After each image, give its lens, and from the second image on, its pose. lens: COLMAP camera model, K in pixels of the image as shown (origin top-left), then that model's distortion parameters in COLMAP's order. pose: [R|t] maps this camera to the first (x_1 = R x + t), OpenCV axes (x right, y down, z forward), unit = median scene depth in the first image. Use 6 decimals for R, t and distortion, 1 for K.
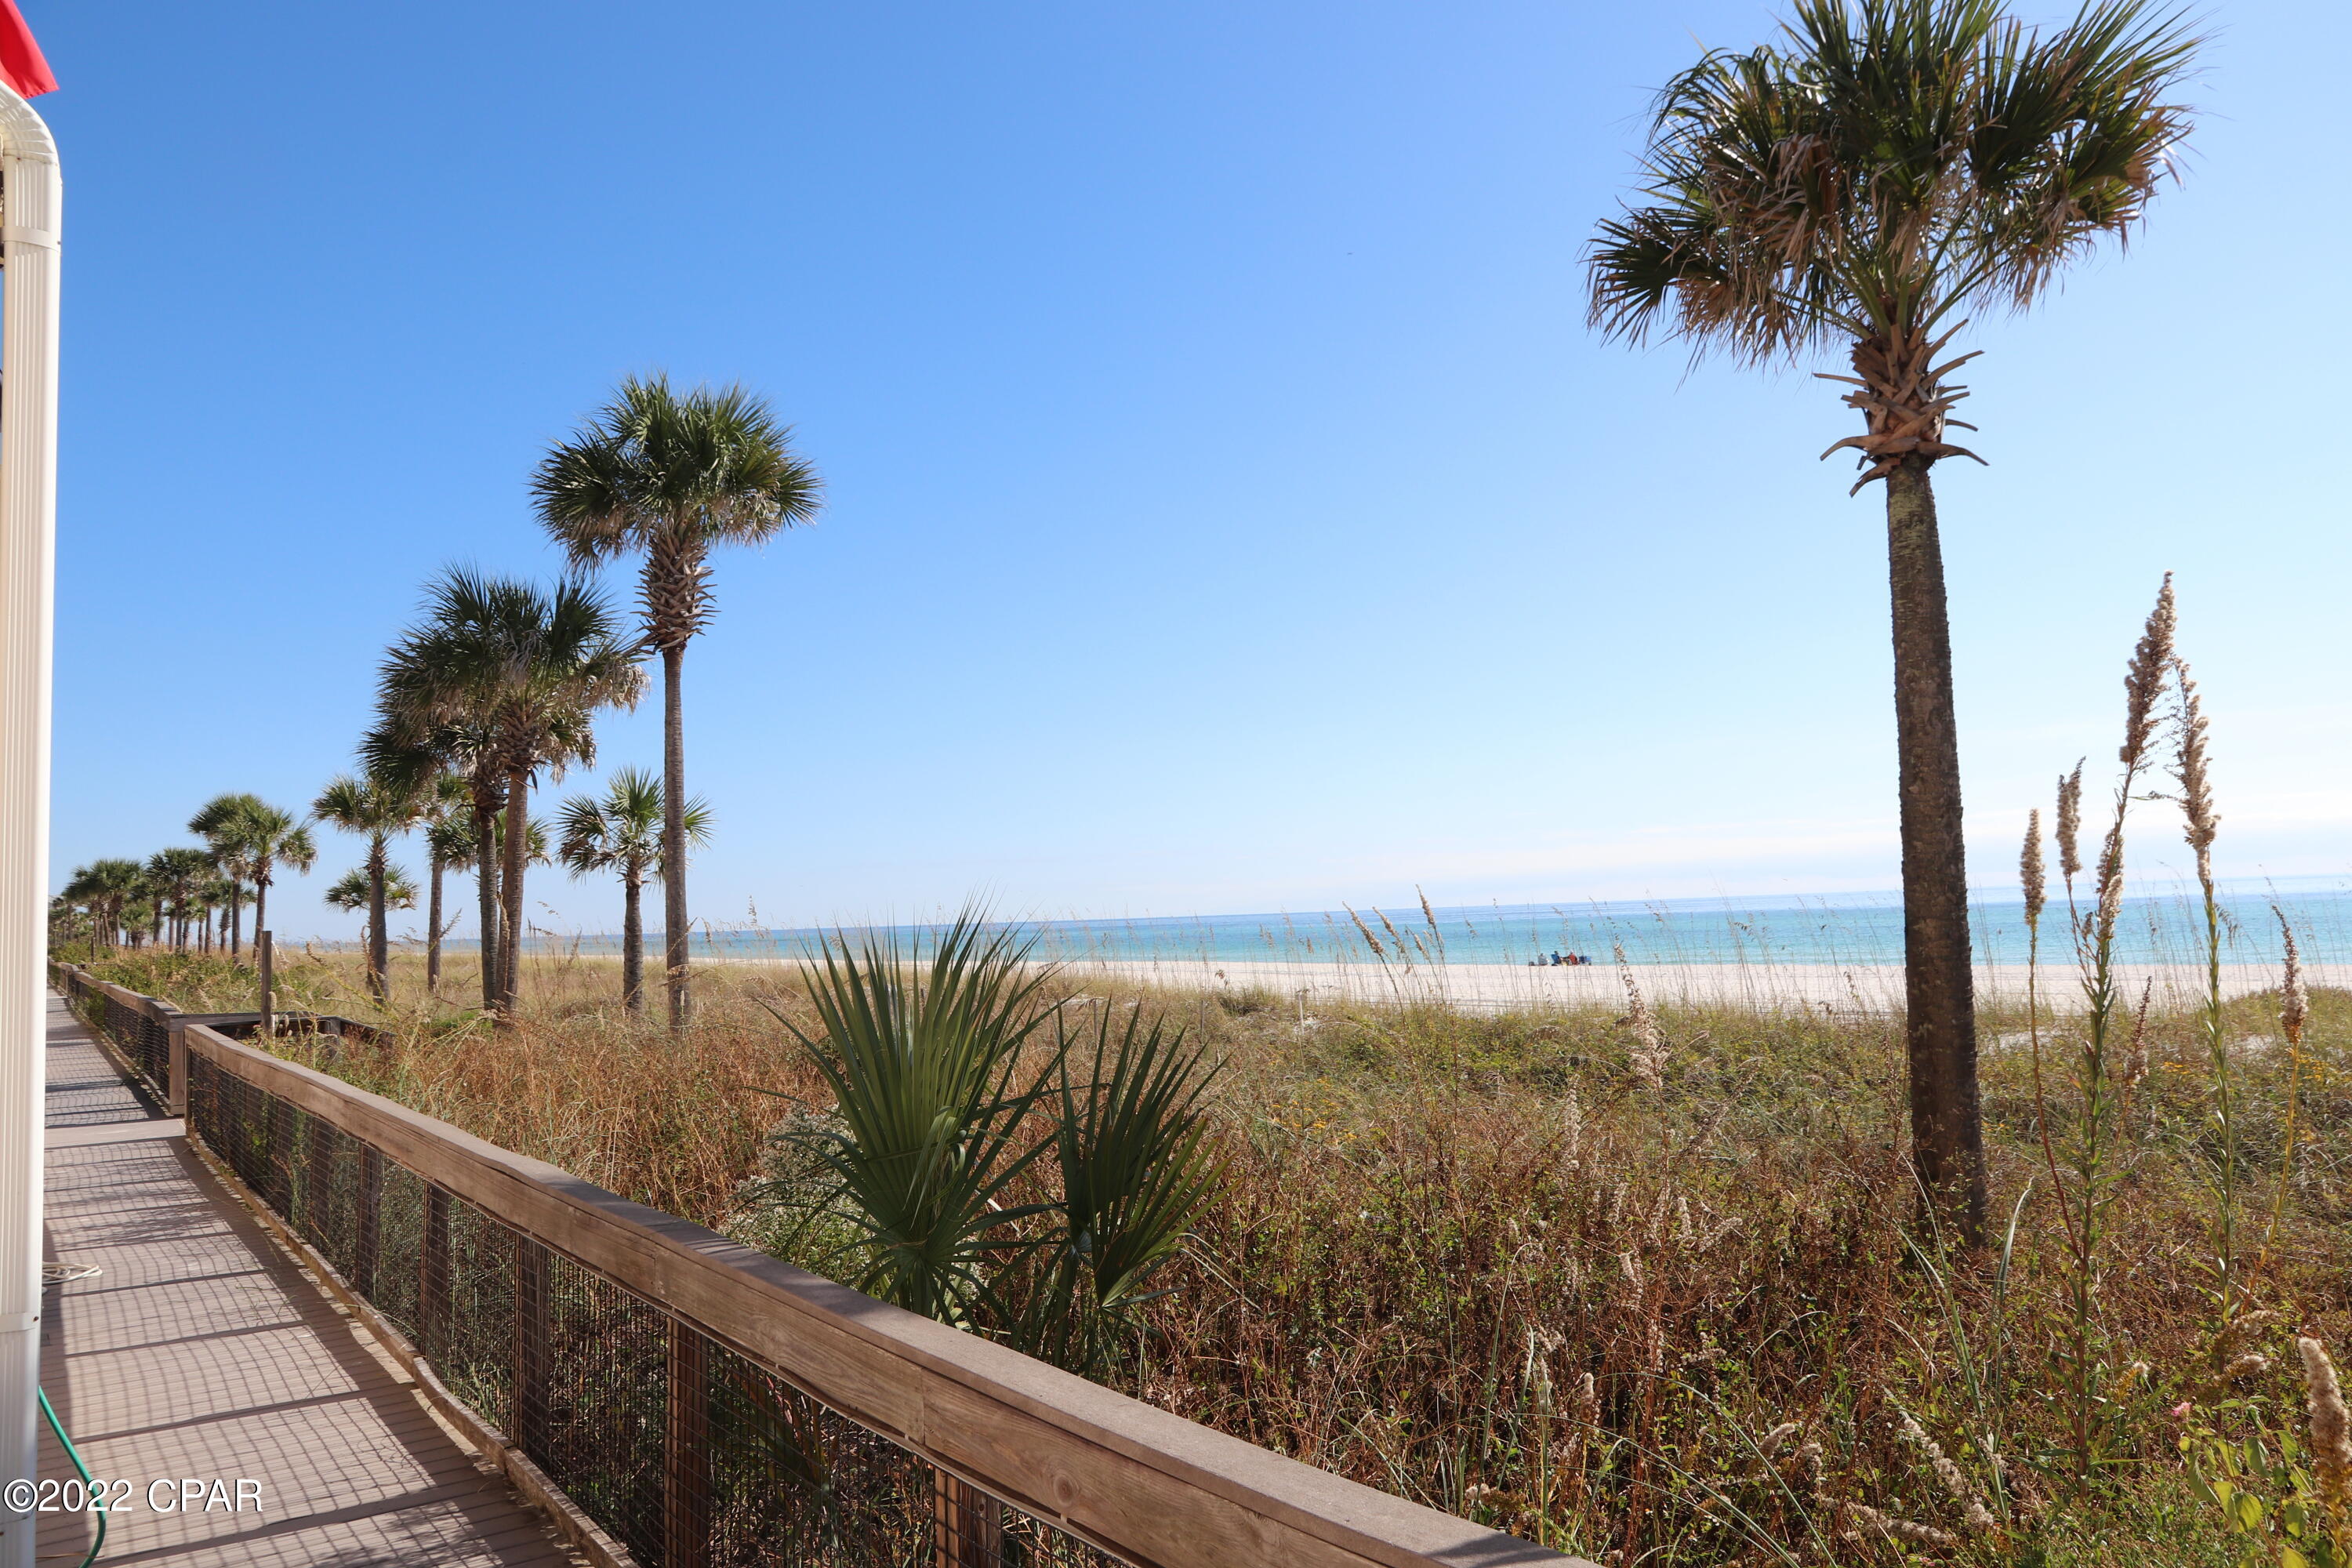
lens RADIAL K [[1619.3, 0, 1159.4], [0, 1619.3, 772.3], [0, 0, 1]] dist [-0.116814, 0.079340]
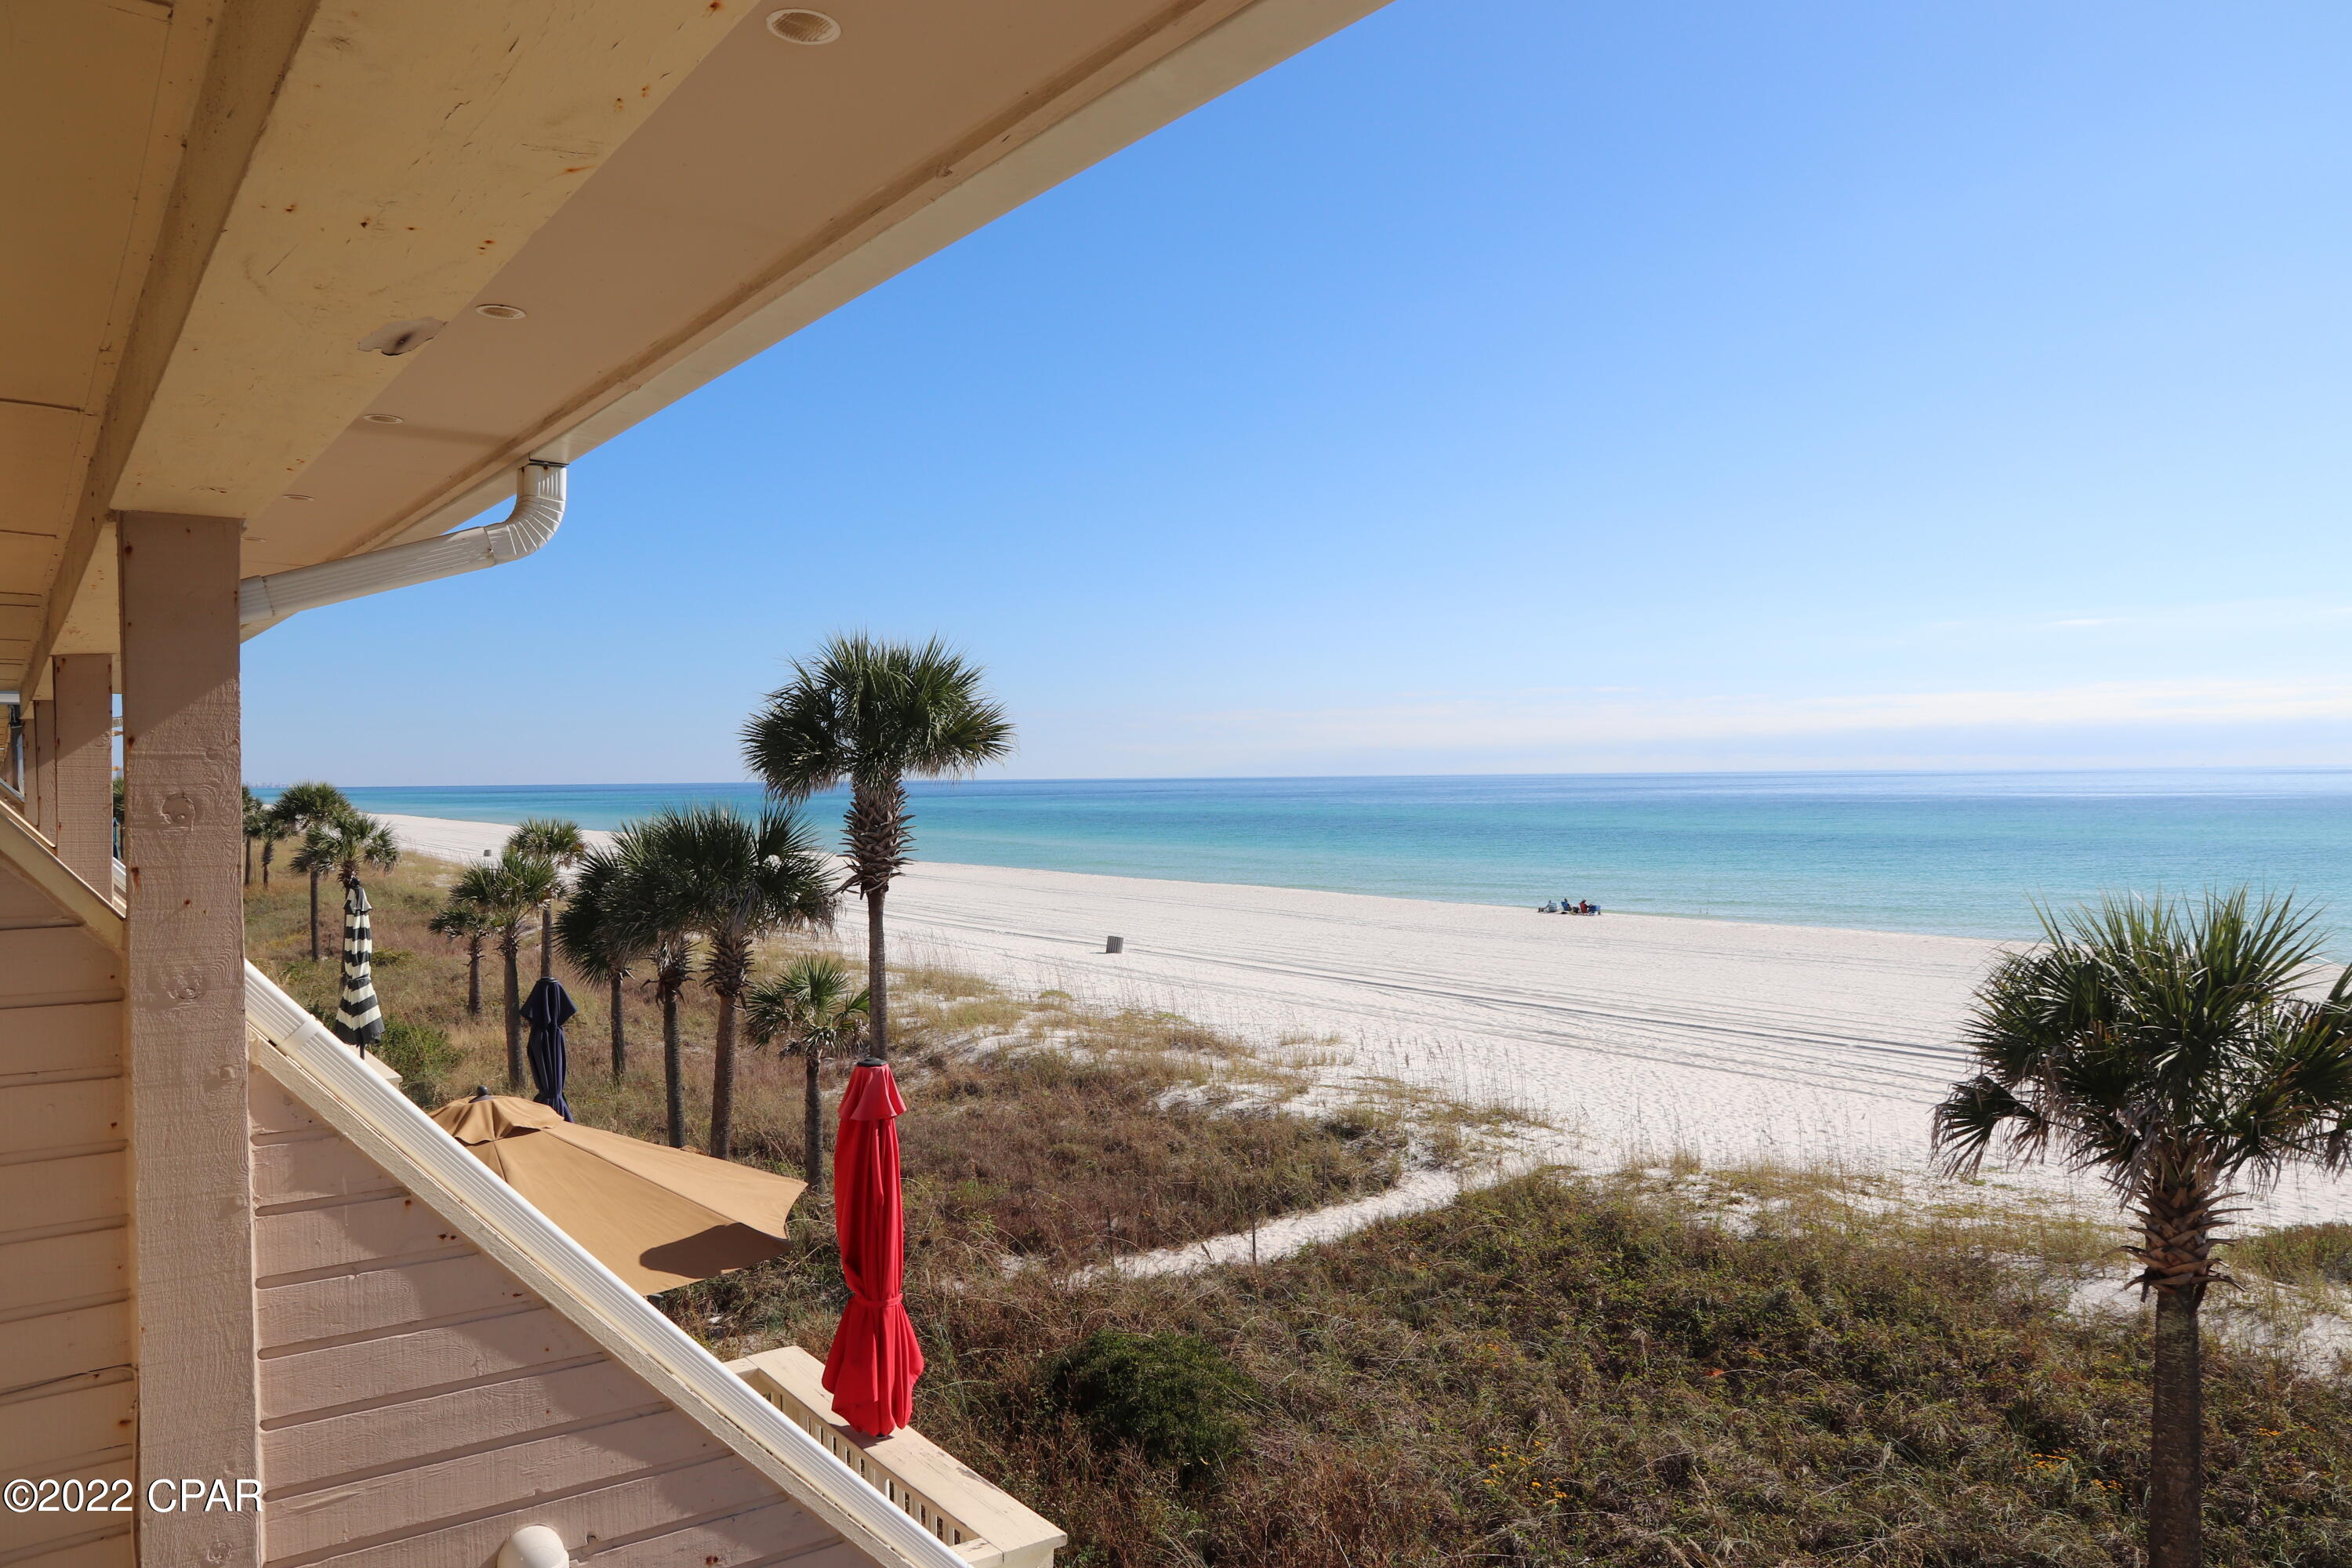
lens RADIAL K [[1619.3, 0, 1154.8], [0, 1619.3, 776.0], [0, 0, 1]] dist [-0.116814, 0.079340]
pose [[0.999670, 0.025529, 0.002953, -0.566170], [-0.025679, 0.996803, 0.075663, -1.095412], [-0.001012, -0.075714, 0.997129, -0.308336]]
